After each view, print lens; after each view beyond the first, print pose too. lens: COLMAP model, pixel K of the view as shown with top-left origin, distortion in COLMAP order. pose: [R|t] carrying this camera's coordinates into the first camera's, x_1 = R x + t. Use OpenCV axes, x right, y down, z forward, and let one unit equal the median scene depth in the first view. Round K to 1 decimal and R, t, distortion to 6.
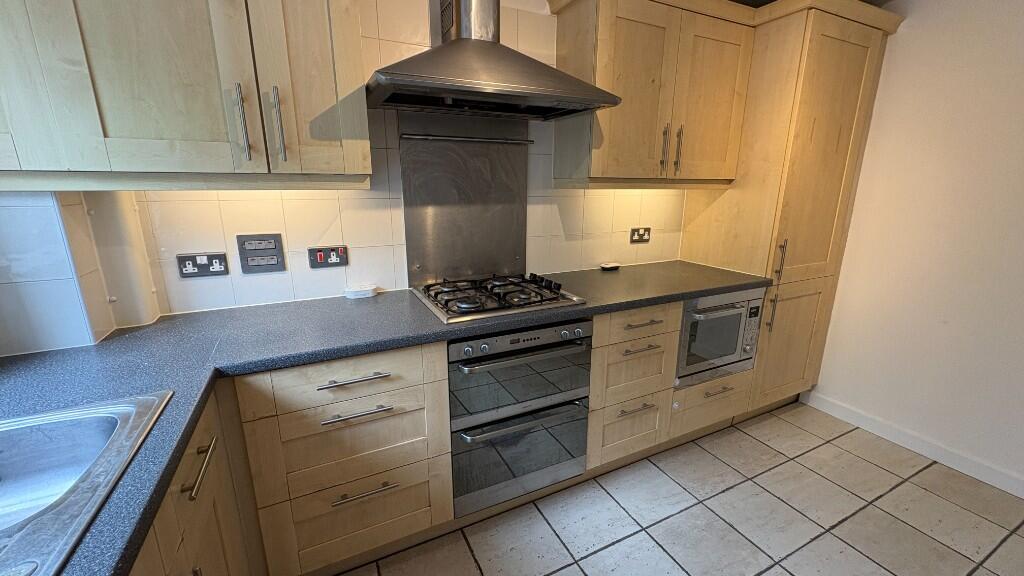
lens RADIAL K [[407.0, 0, 510.2], [0, 407.0, 286.7], [0, 0, 1]] dist [-0.000187, 0.000329]
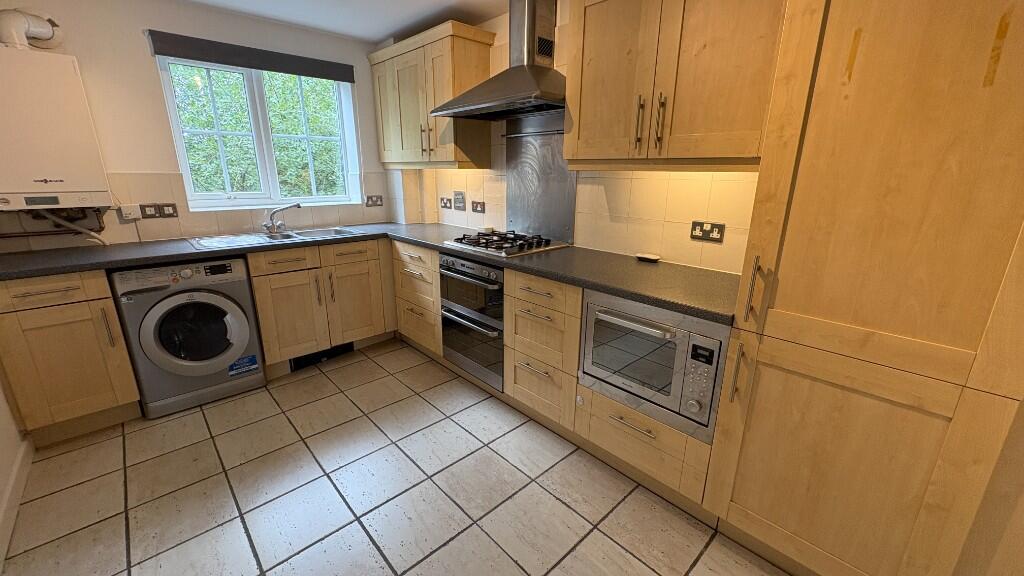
lens RADIAL K [[407.0, 0, 510.2], [0, 407.0, 286.7], [0, 0, 1]] dist [-0.000187, 0.000329]
pose [[0.292564, 0.264148, -0.919039, 1.174795], [-0.241054, 0.950425, 0.196433, -0.107997], [0.925364, 0.164069, 0.341734, 0.486034]]
